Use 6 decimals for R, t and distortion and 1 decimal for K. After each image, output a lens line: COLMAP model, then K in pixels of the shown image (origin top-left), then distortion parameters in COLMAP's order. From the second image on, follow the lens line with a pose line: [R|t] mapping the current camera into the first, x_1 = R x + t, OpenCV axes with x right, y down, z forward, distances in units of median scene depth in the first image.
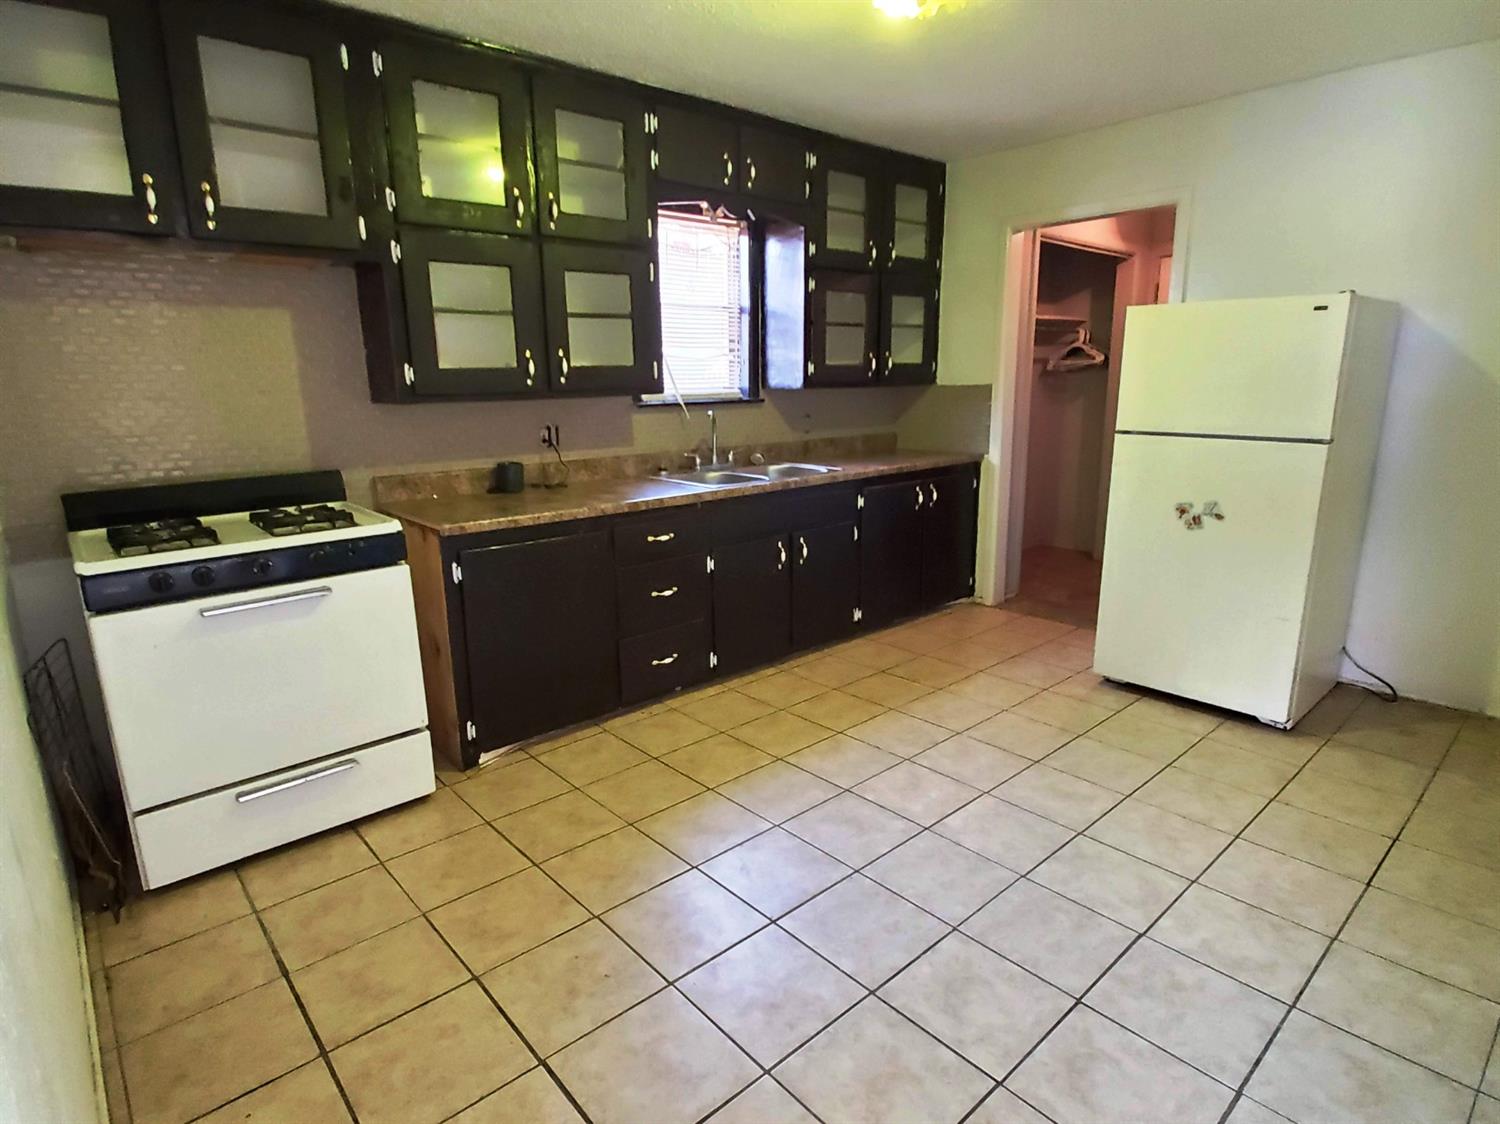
lens RADIAL K [[814.7, 0, 750.0], [0, 814.7, 562.0], [0, 0, 1]] dist [-0.008381, -0.002578]
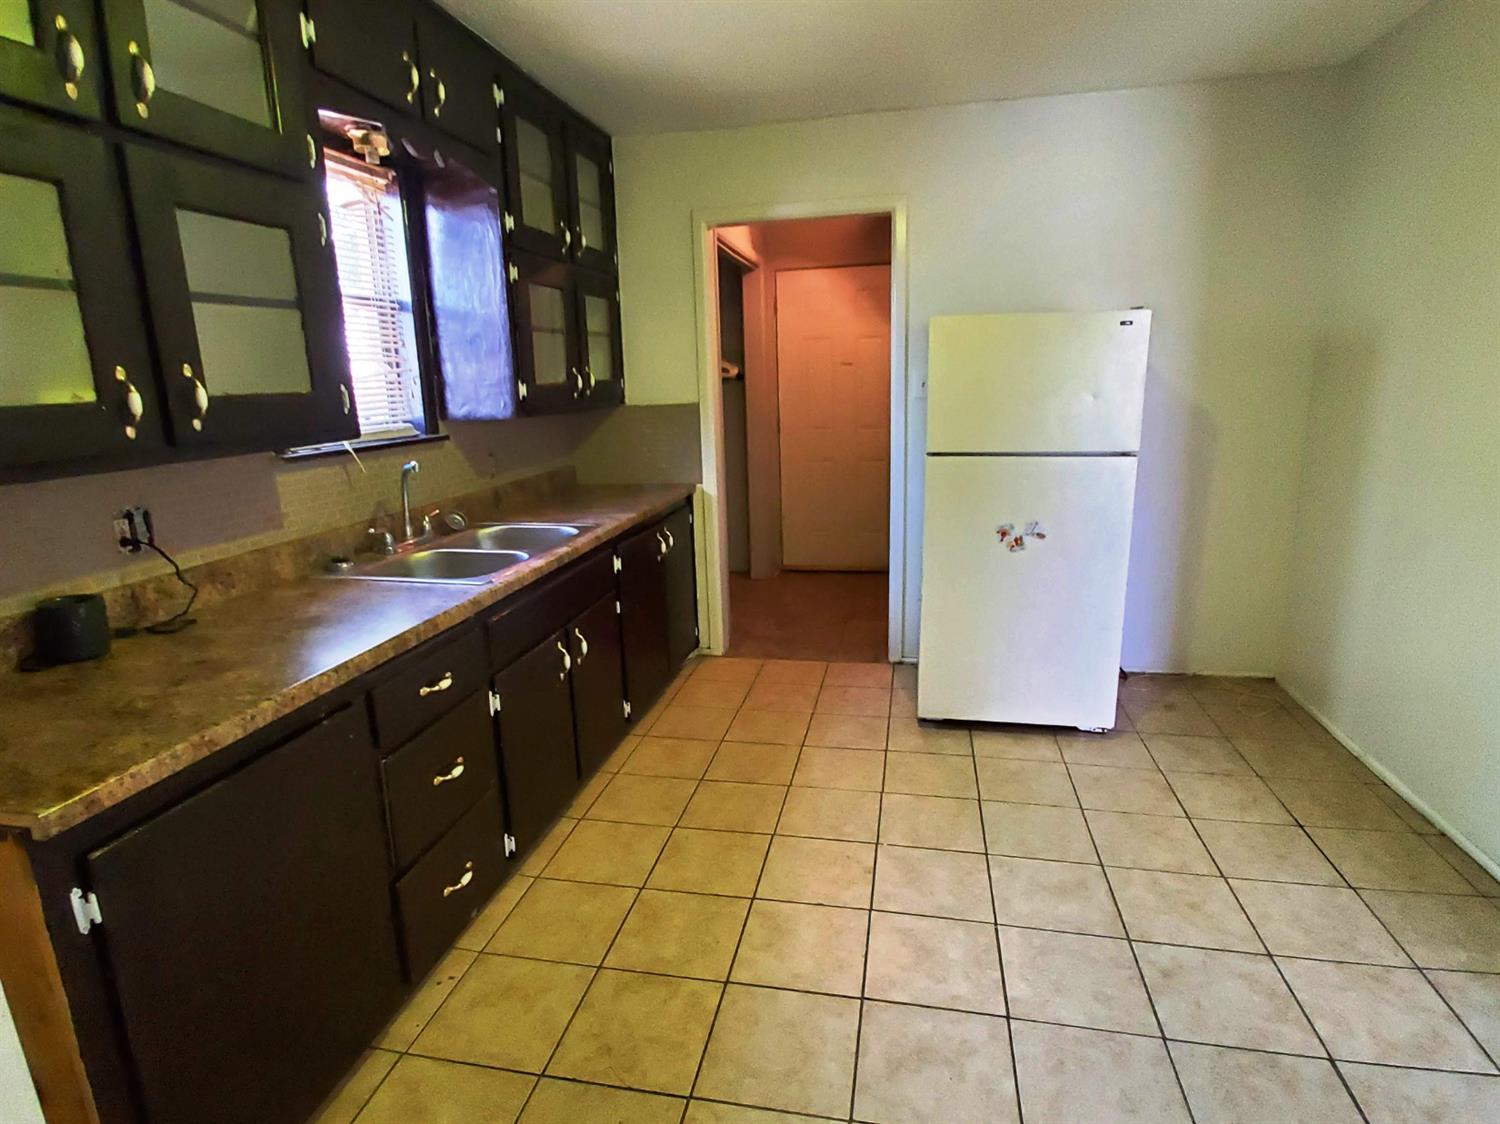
lens RADIAL K [[814.7, 0, 750.0], [0, 814.7, 562.0], [0, 0, 1]] dist [-0.008381, -0.002578]
pose [[0.802932, -0.140187, 0.579351, -0.232651], [0.148537, 0.988346, 0.033293, -0.094487], [-0.577267, 0.059323, 0.814398, 0.357895]]
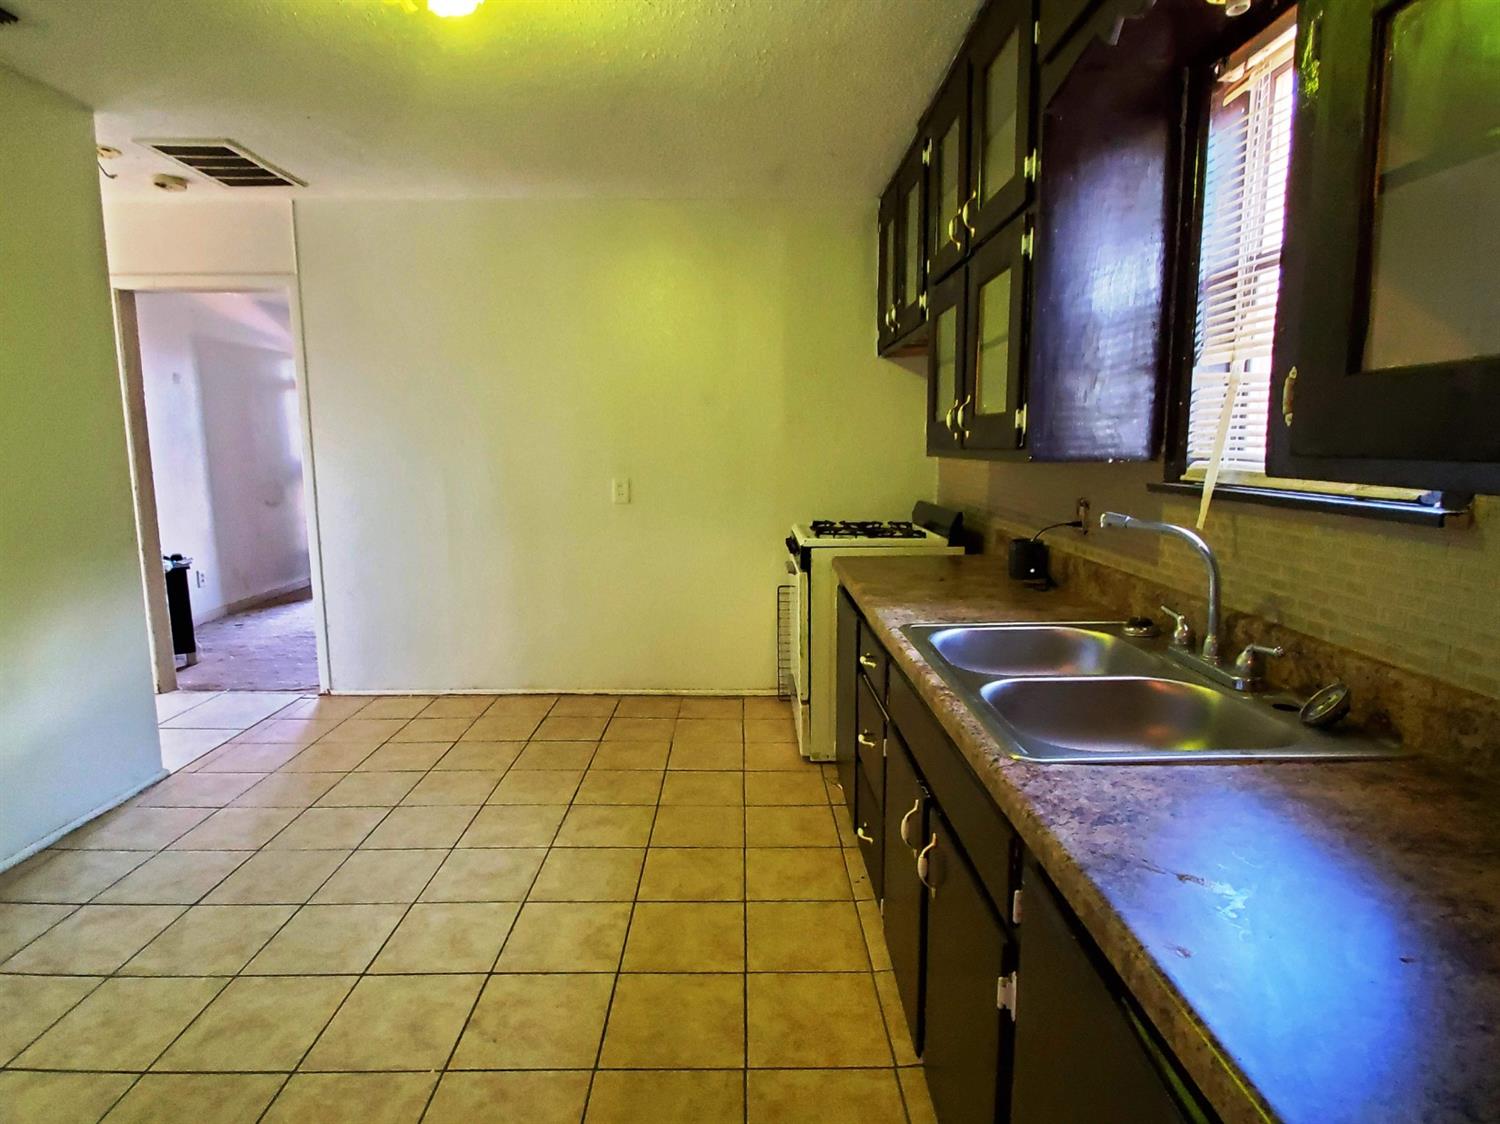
lens RADIAL K [[814.7, 0, 750.0], [0, 814.7, 562.0], [0, 0, 1]] dist [-0.008381, -0.002578]
pose [[-0.659727, 0.129271, -0.740304, 0.426672], [-0.153081, 0.941324, 0.300792, -0.278670], [0.735749, 0.311767, -0.601227, 1.212007]]
